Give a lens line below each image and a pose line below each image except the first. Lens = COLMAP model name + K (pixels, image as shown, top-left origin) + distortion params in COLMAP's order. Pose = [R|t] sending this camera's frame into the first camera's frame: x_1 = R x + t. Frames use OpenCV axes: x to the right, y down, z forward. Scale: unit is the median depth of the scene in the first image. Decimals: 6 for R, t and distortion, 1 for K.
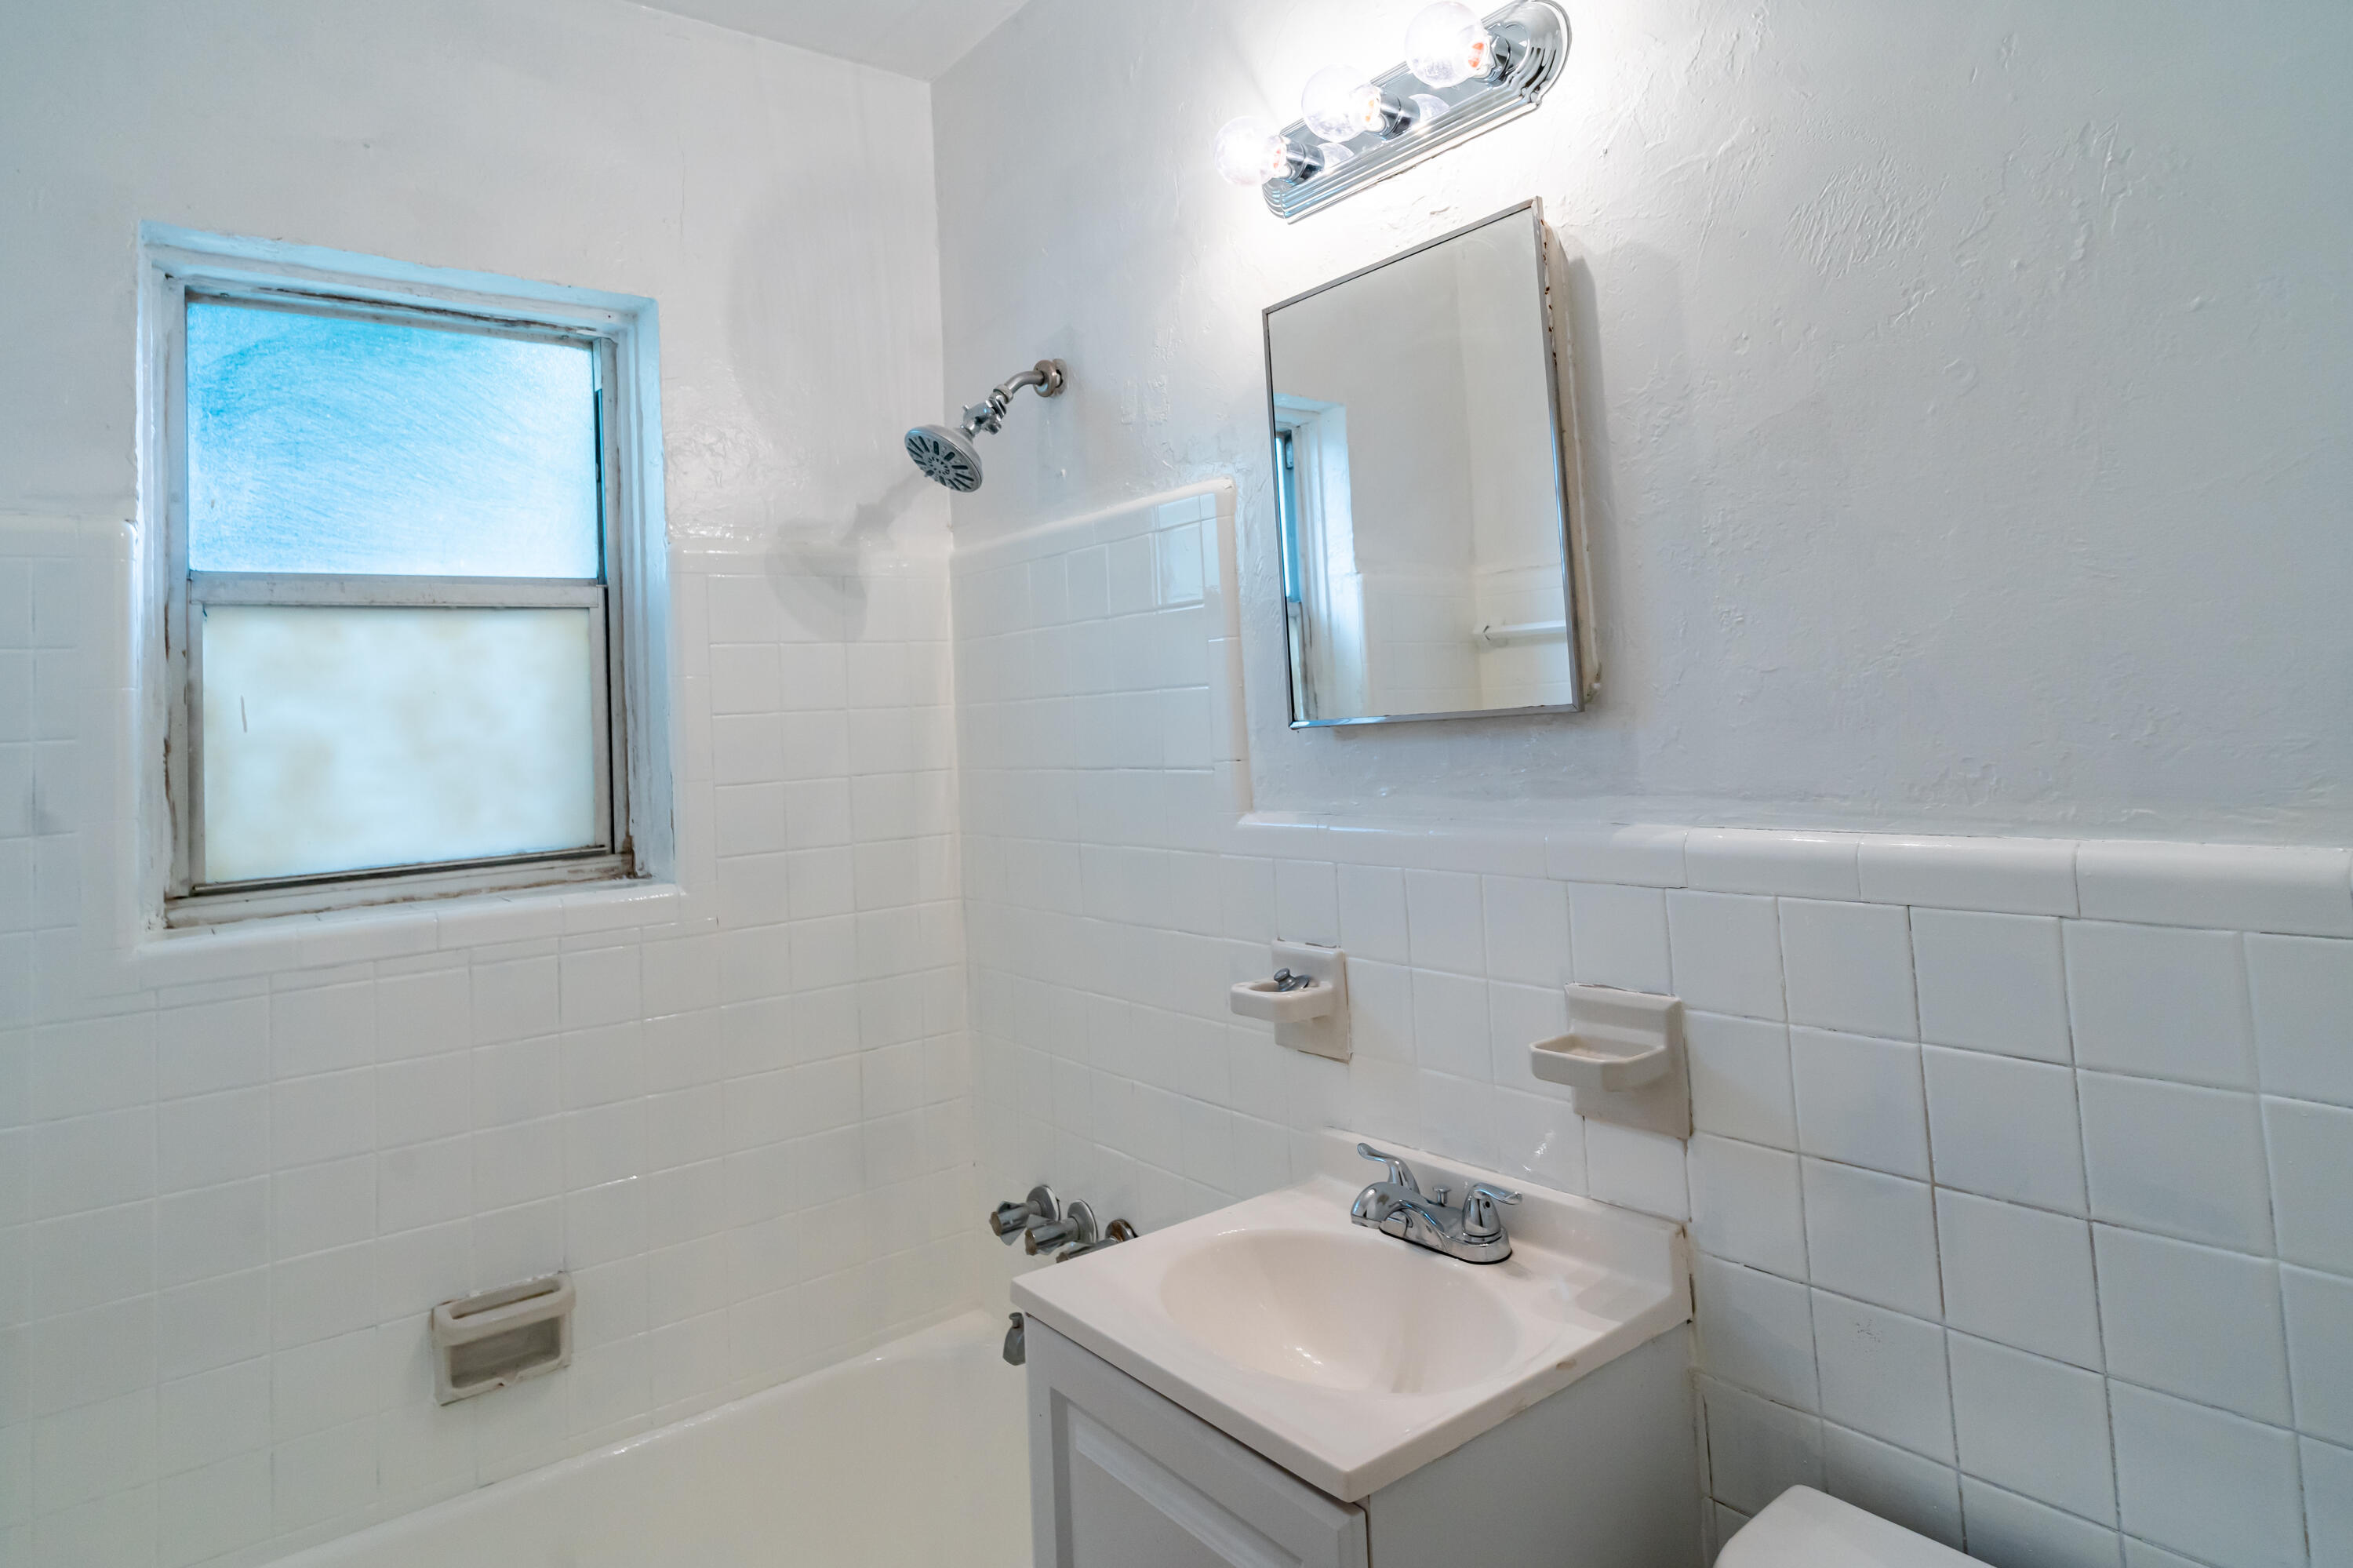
lens RADIAL K [[1310.4, 0, 1218.0], [0, 1310.4, 731.2], [0, 0, 1]] dist [-0.004450, 0.003200]
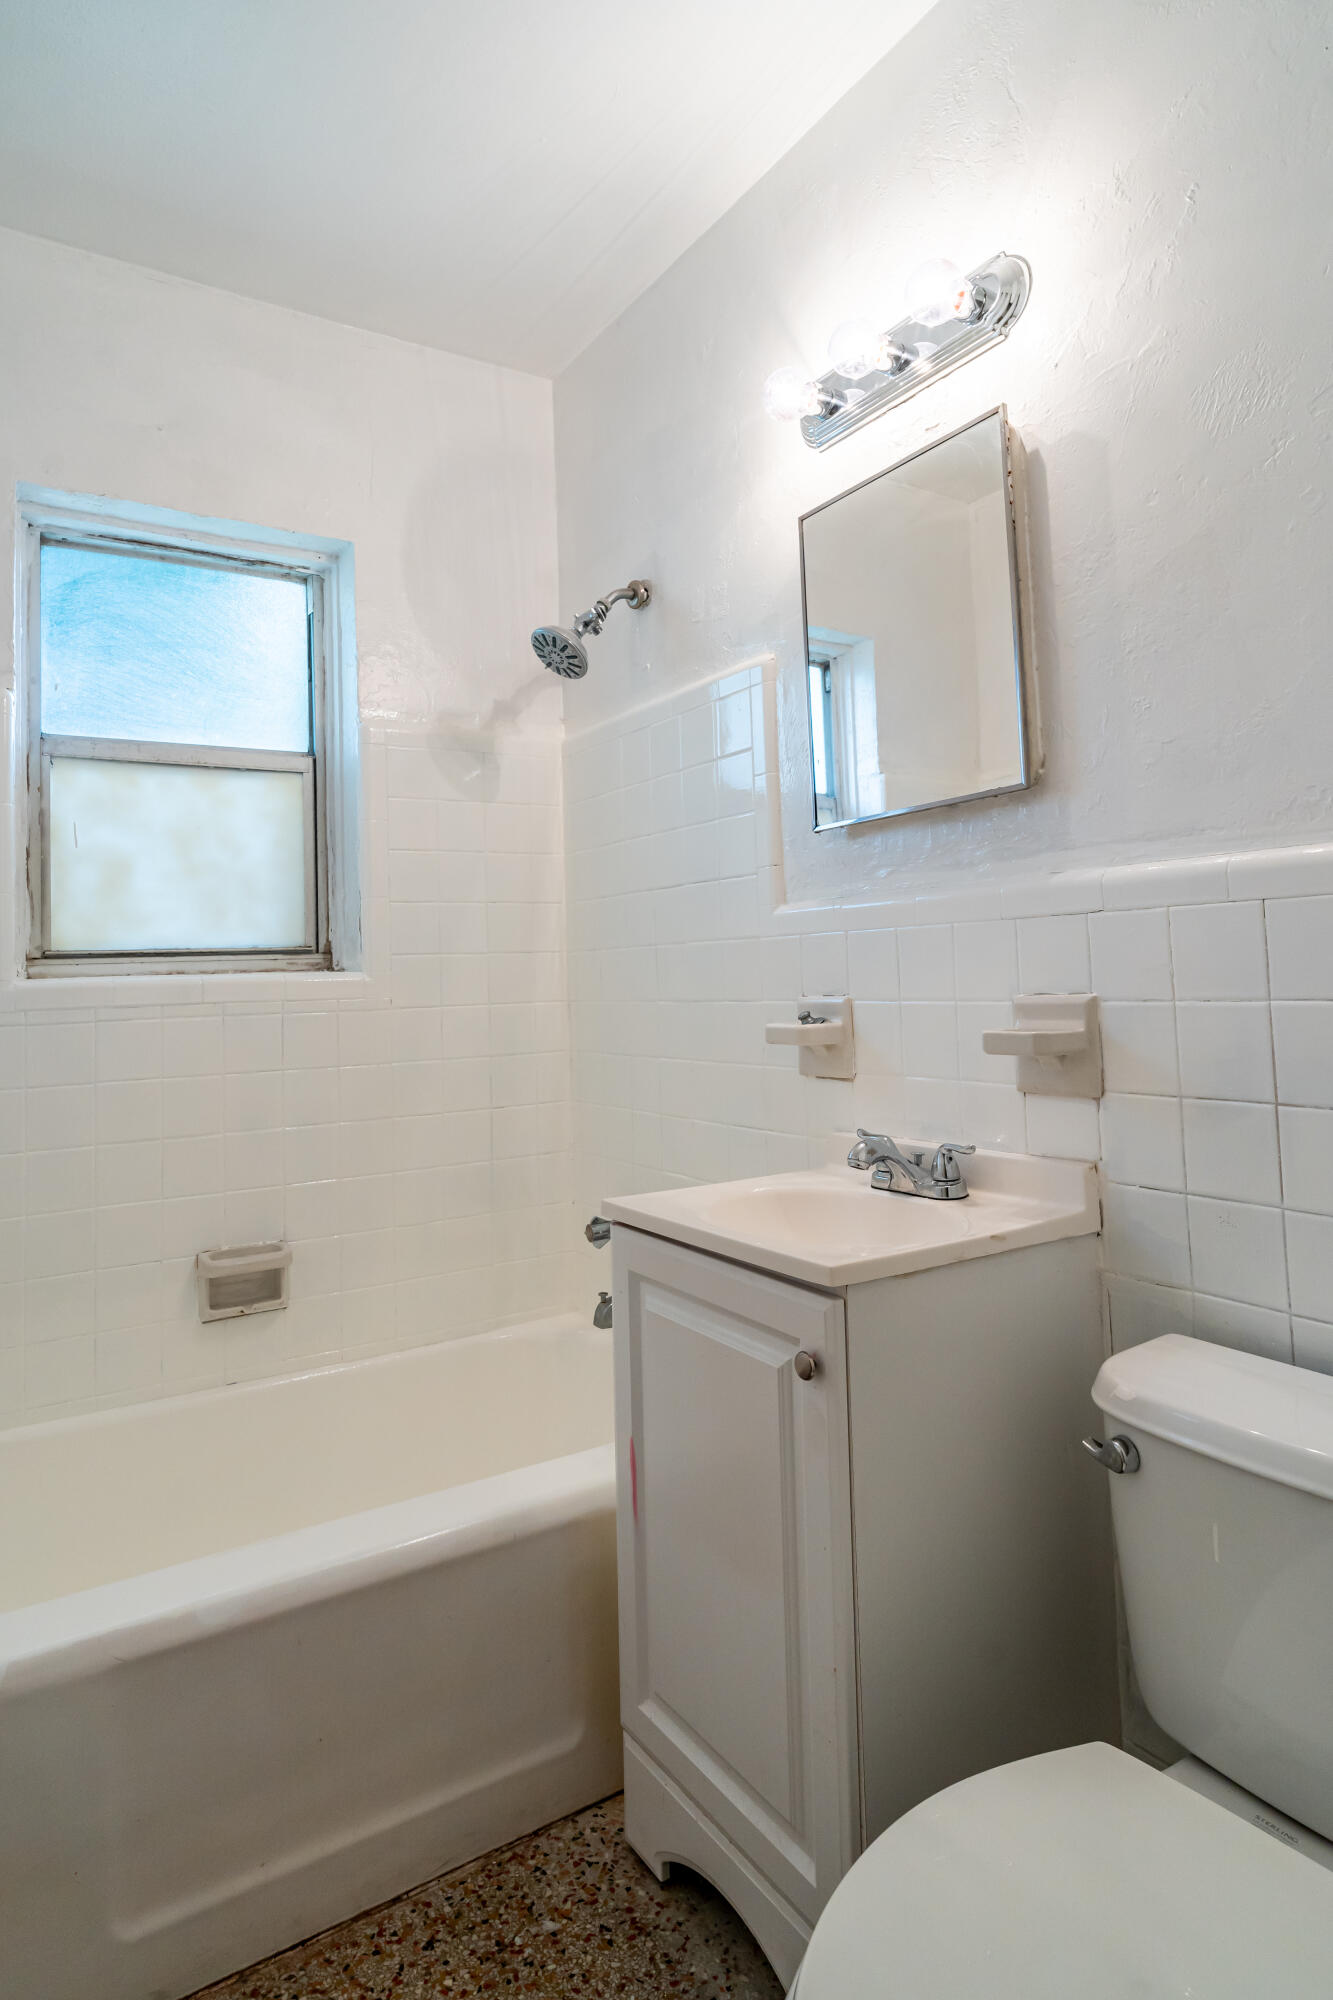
lens RADIAL K [[1113.8, 0, 645.8], [0, 1113.8, 1016.8], [0, 0, 1]] dist [-0.004450, 0.003200]
pose [[0.993000, 0.017731, -0.116773, 0.019683], [-0.015601, 0.999695, 0.019123, 0.156881], [0.117077, -0.017167, 0.992974, -0.140687]]
